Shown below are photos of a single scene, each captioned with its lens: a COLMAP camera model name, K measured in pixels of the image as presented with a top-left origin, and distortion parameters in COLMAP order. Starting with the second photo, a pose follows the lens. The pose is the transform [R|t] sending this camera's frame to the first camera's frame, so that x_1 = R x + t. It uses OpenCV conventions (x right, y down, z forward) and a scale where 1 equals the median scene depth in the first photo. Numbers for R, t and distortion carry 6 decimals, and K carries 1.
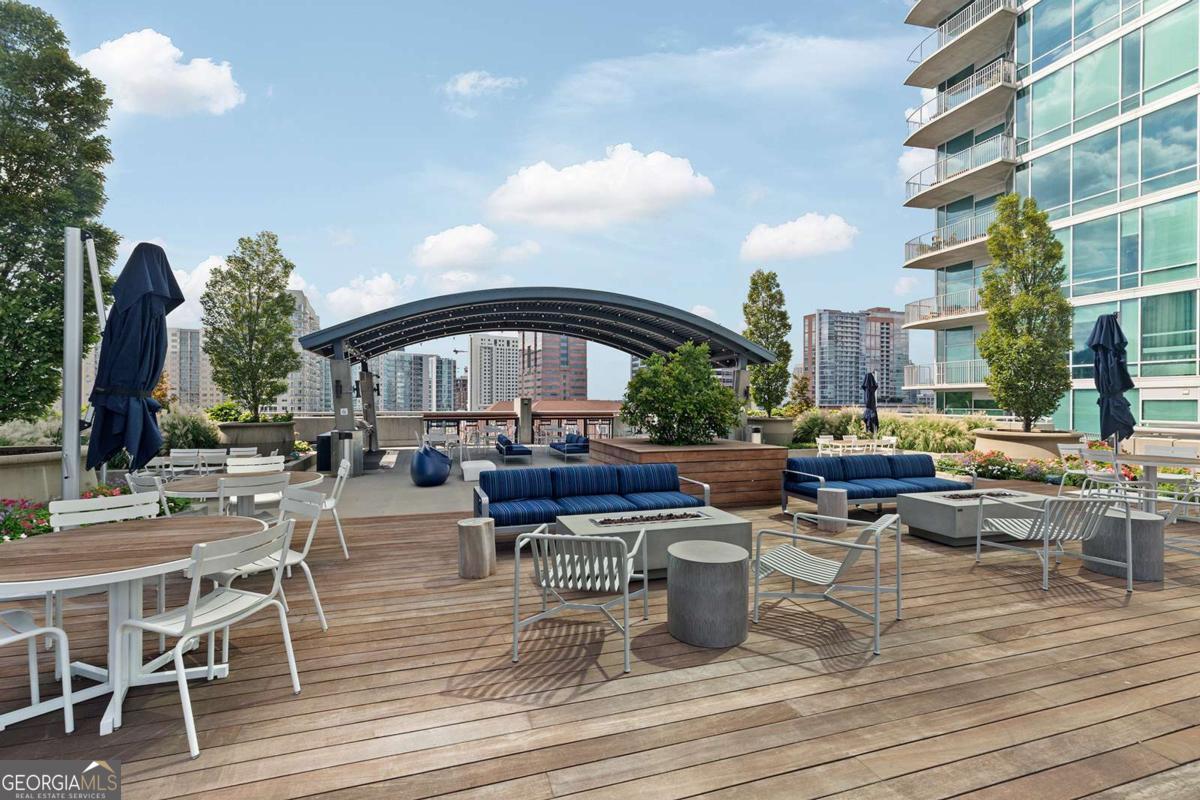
lens RADIAL K [[550.7, 0, 603.8], [0, 550.7, 398.4], [0, 0, 1]] dist [-0.002439, -0.000058]
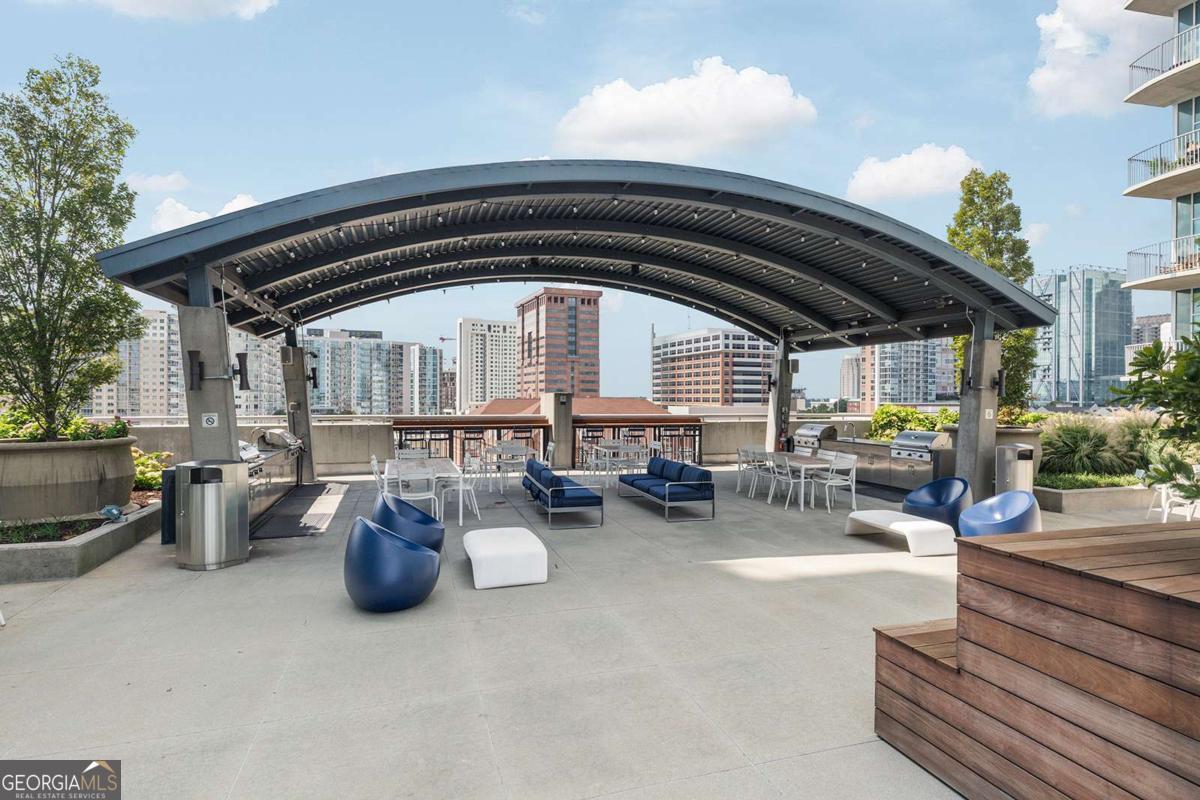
lens RADIAL K [[657.6, 0, 604.9], [0, 657.6, 400.0], [0, 0, 1]] dist [-0.018002, -0.002159]
pose [[0.999801, 0.001005, -0.019939, -0.078874], [-0.000854, 0.999971, 0.007578, 0.001652], [0.019946, -0.007559, 0.999772, 0.274855]]
